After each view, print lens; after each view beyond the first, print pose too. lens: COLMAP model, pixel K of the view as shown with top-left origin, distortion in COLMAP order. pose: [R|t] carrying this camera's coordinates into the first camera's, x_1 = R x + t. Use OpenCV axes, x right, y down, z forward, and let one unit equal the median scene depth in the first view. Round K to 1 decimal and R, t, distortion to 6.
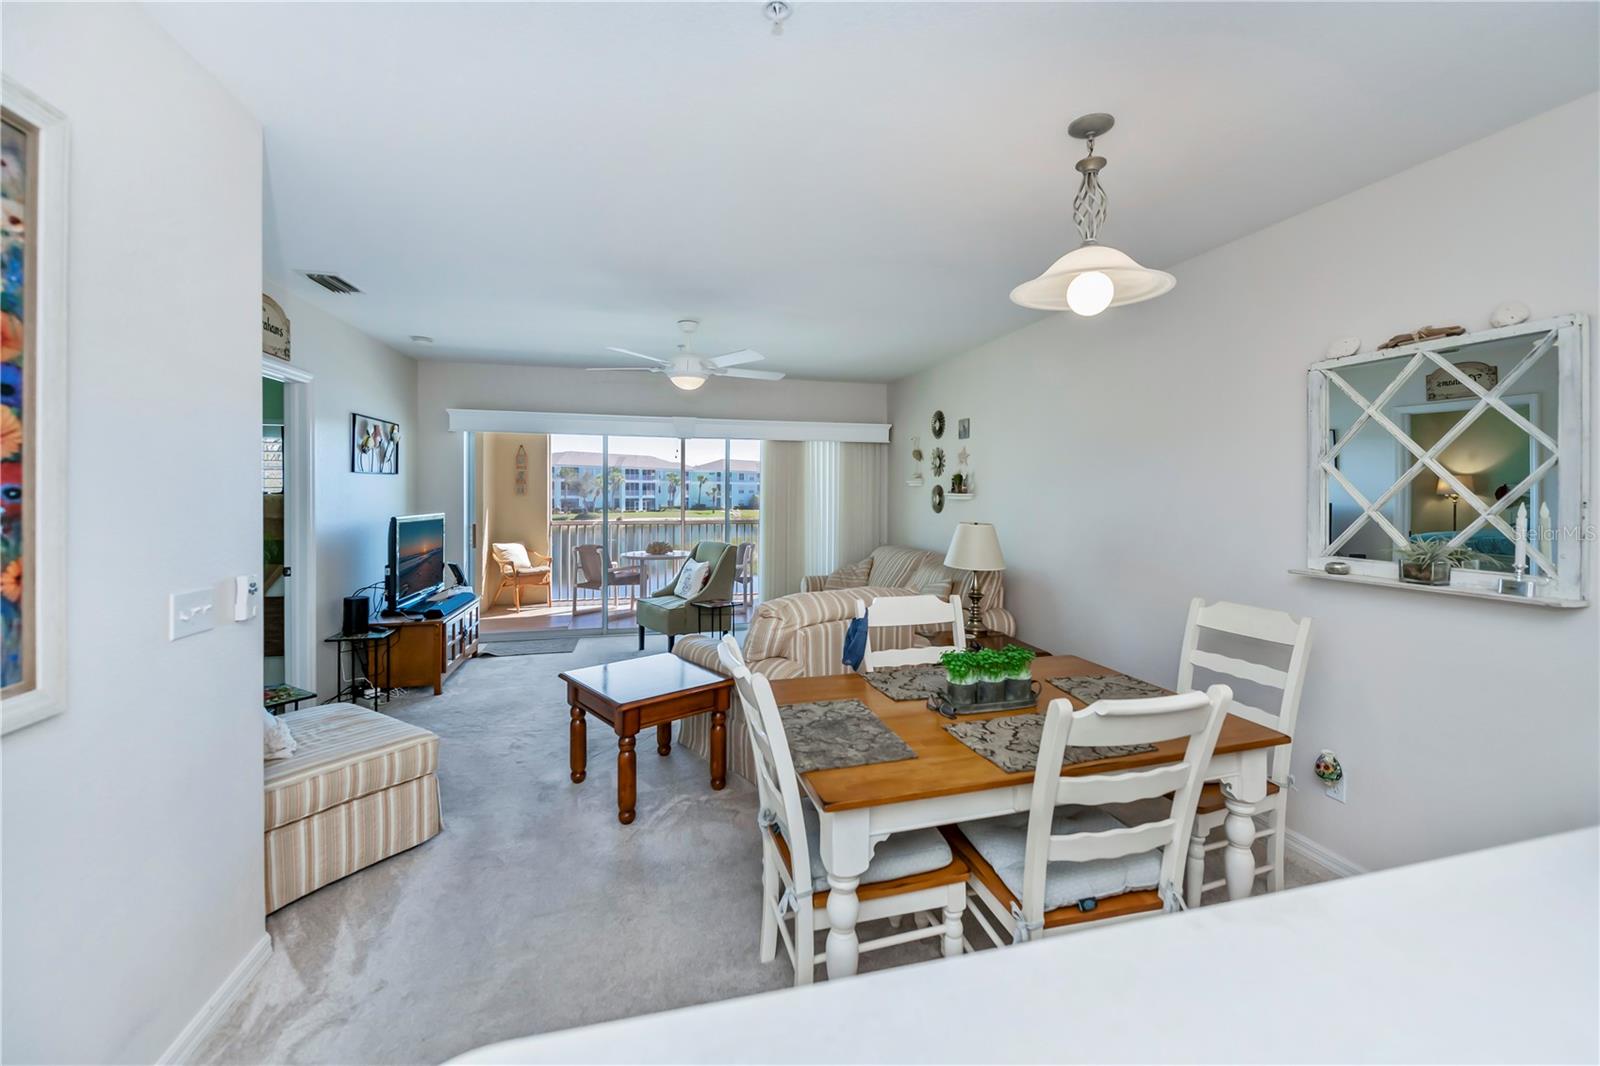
lens RADIAL K [[642.0, 0, 816.4], [0, 642.0, 491.1], [0, 0, 1]] dist [-0.001955, -0.002460]
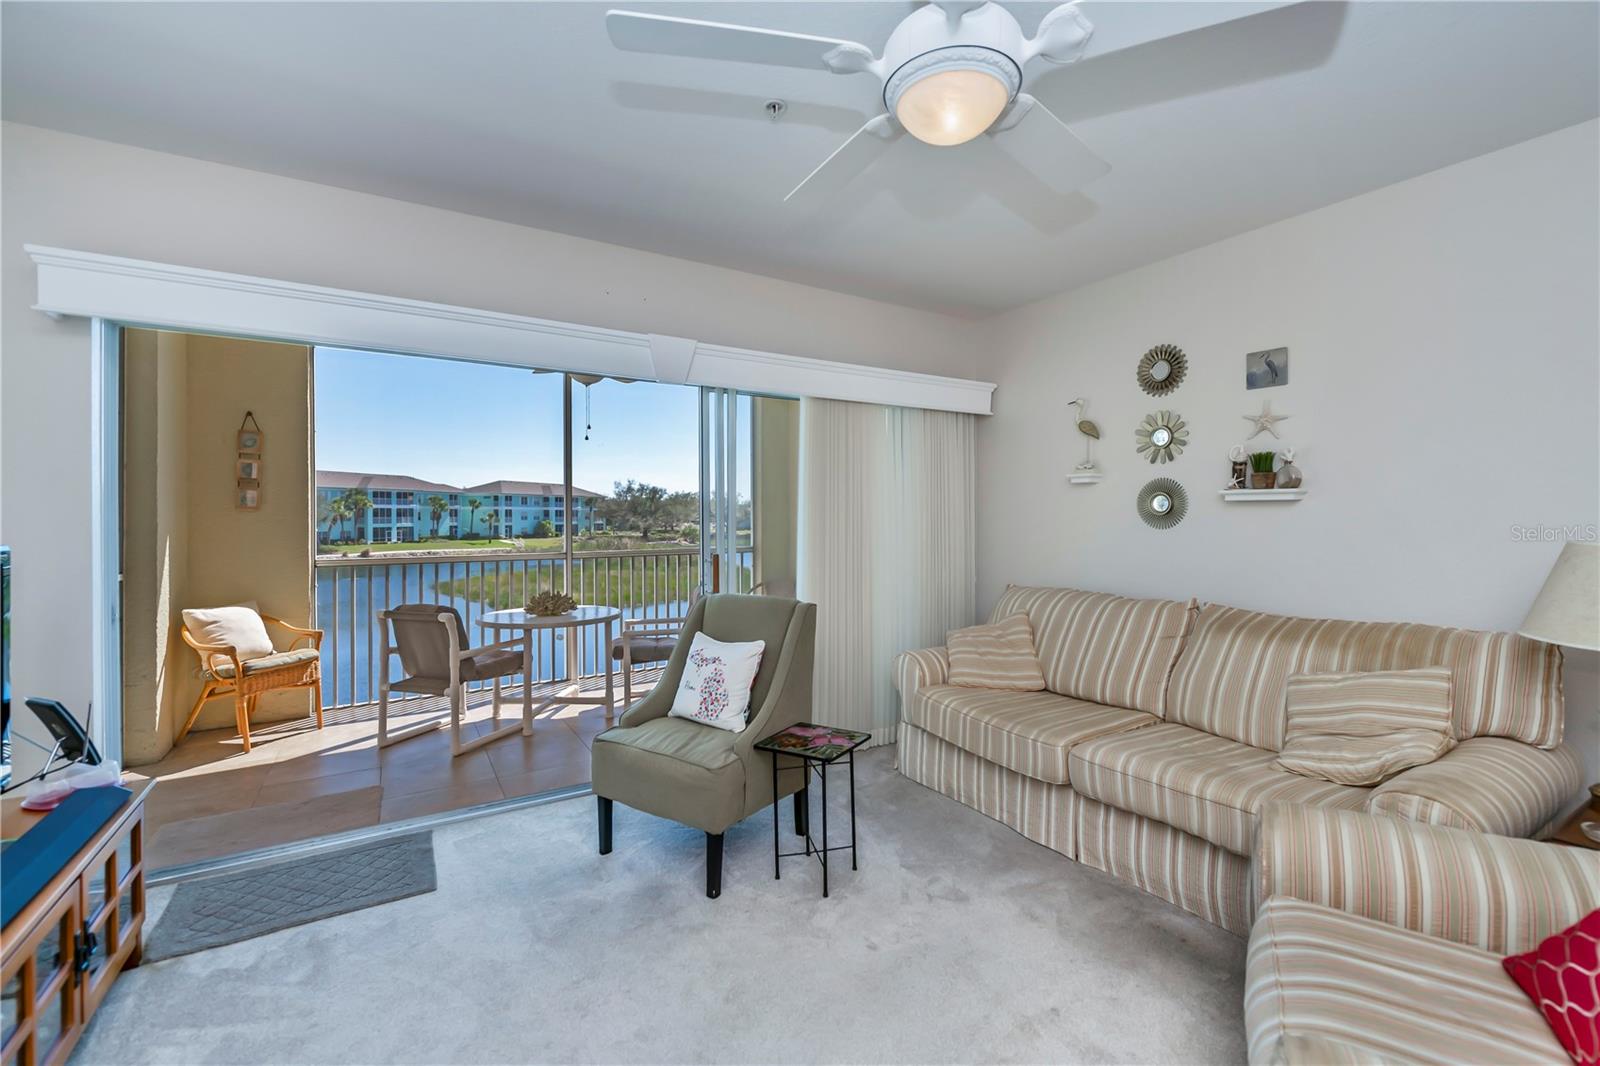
lens RADIAL K [[670.6, 0, 805.8], [0, 670.6, 518.9], [0, 0, 1]] dist [-0.008045, -0.002057]
pose [[0.957420, -0.007671, 0.288597, -0.215210], [0.006873, 0.999969, 0.003777, 0.016678], [-0.288617, -0.001633, 0.957443, 0.417740]]
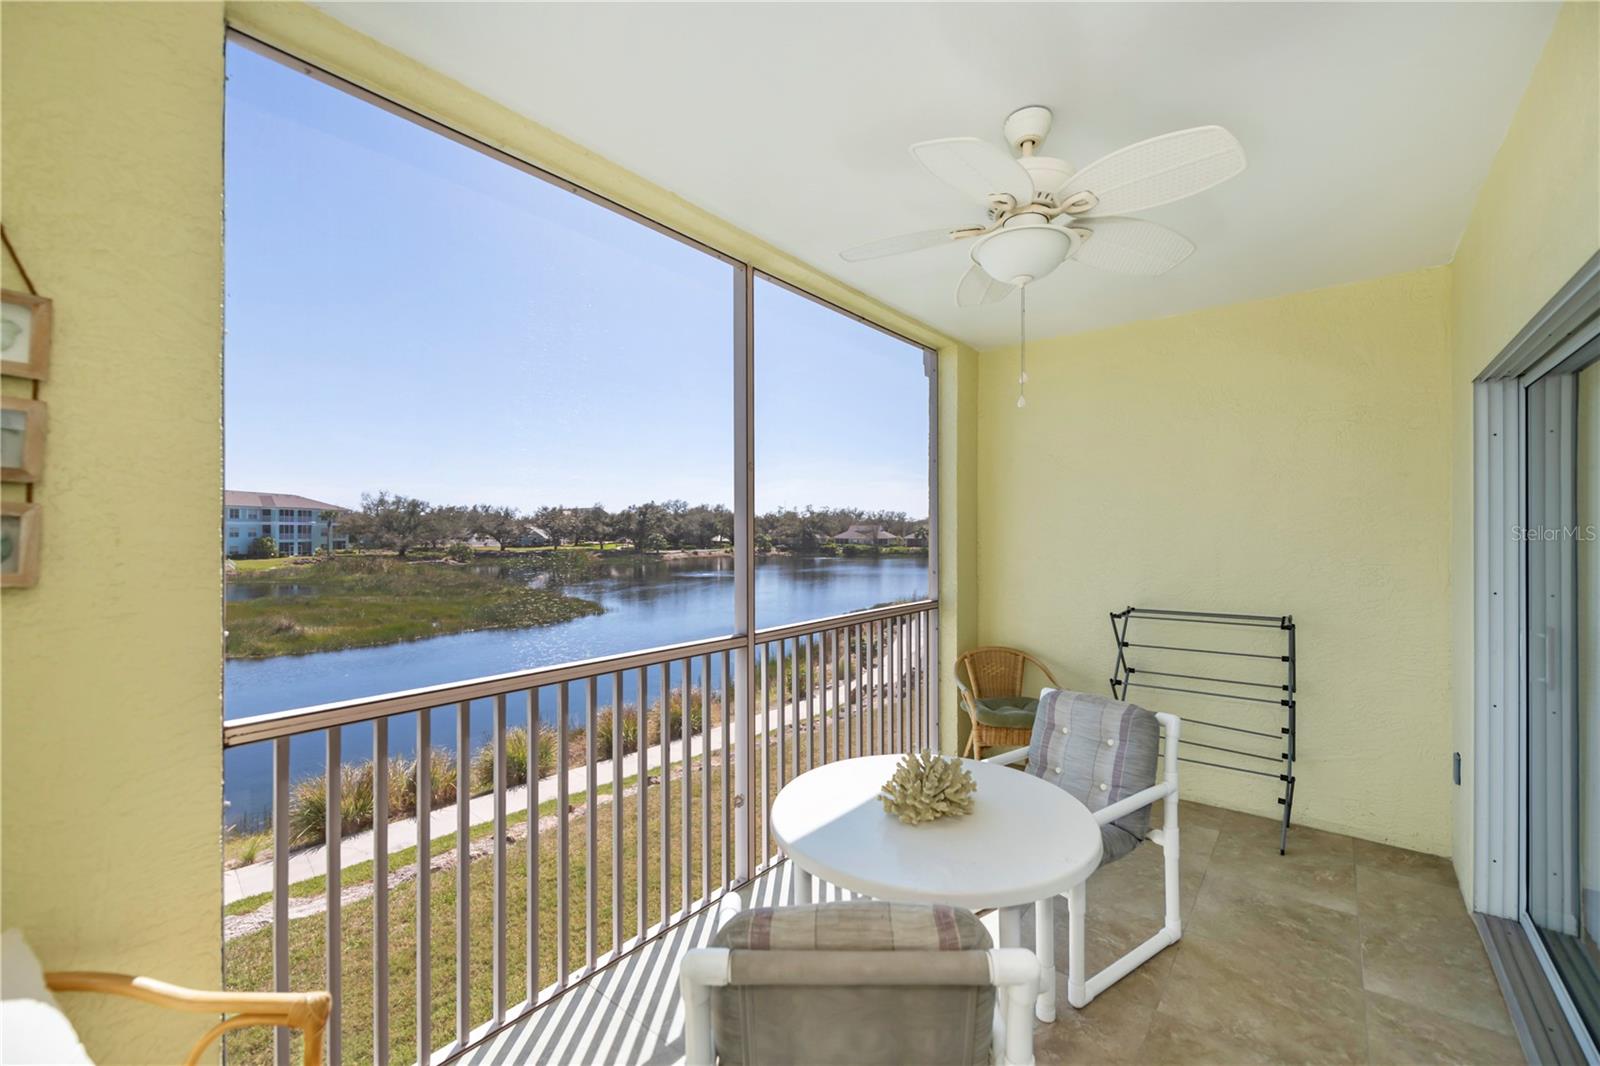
lens RADIAL K [[642.0, 0, 811.2], [0, 642.0, 530.7], [0, 0, 1]] dist [-0.001955, -0.002460]
pose [[0.805309, -0.007424, 0.592808, -0.330560], [0.008278, 0.999965, 0.001277, 0.006274], [-0.592797, 0.003880, 0.805343, 0.650550]]
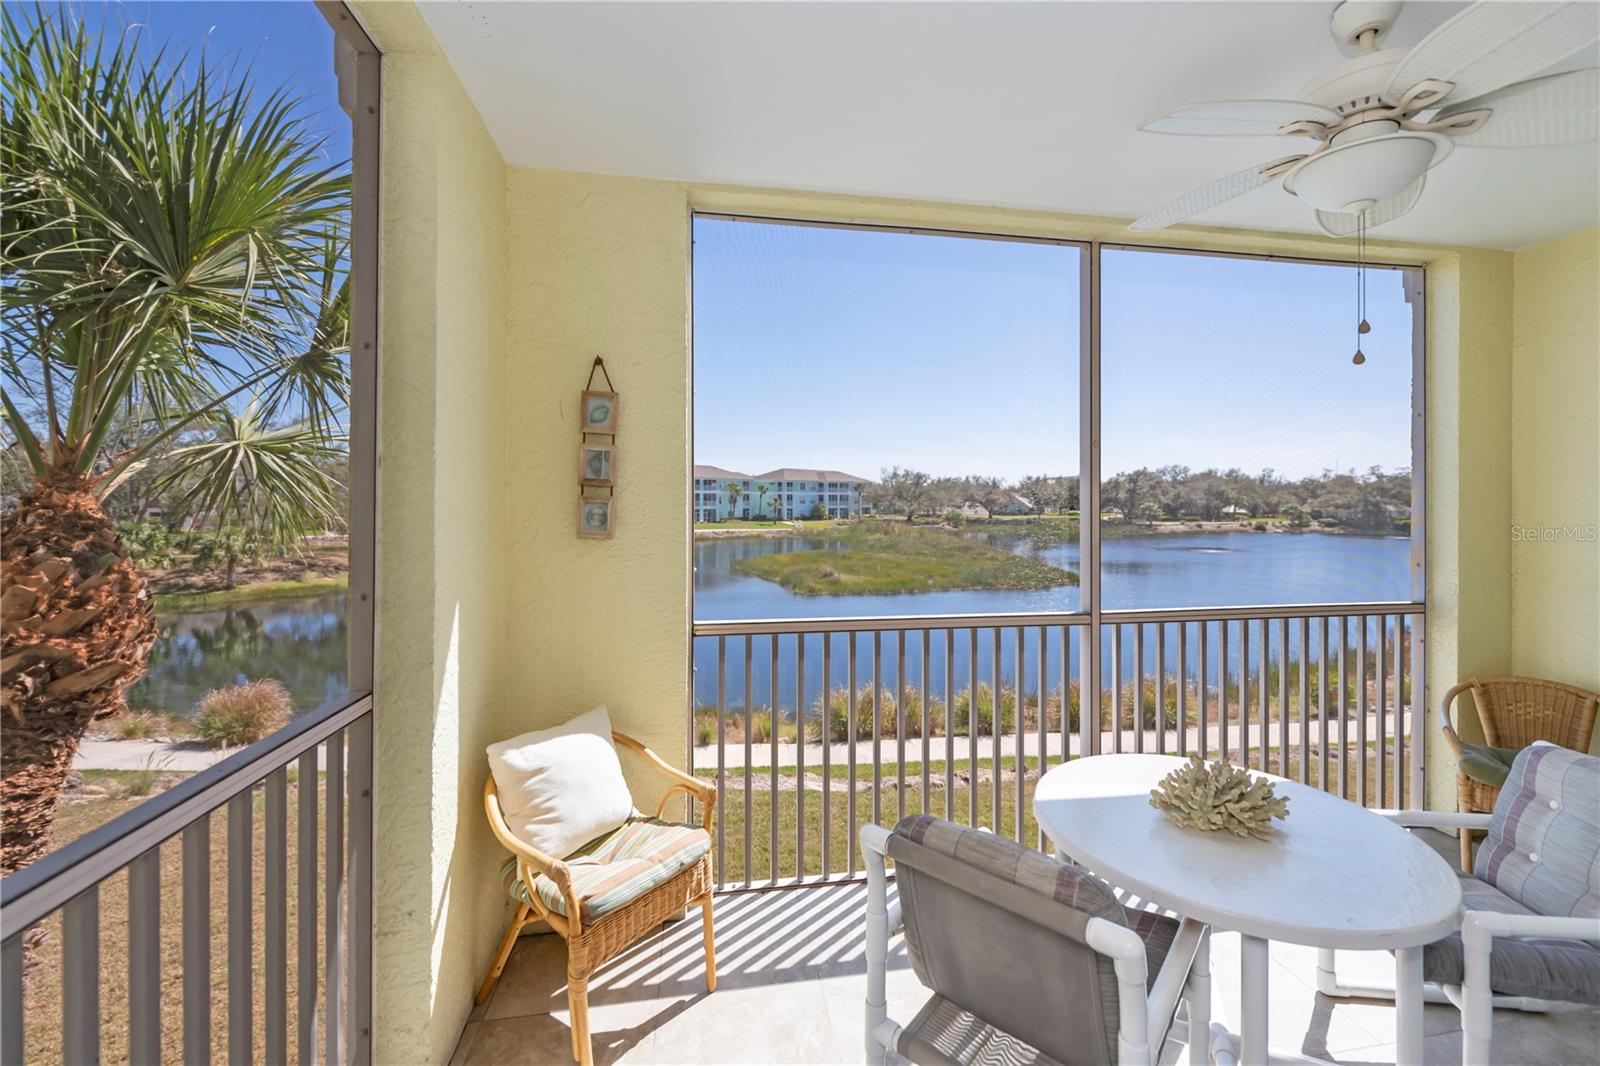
lens RADIAL K [[642.0, 0, 806.9], [0, 642.0, 502.3], [0, 0, 1]] dist [-0.001955, -0.002460]
pose [[0.995552, -0.004199, -0.094121, -0.299589], [0.004299, 0.999990, 0.000864, 0.003904], [0.094116, -0.001265, 0.995560, 0.618166]]
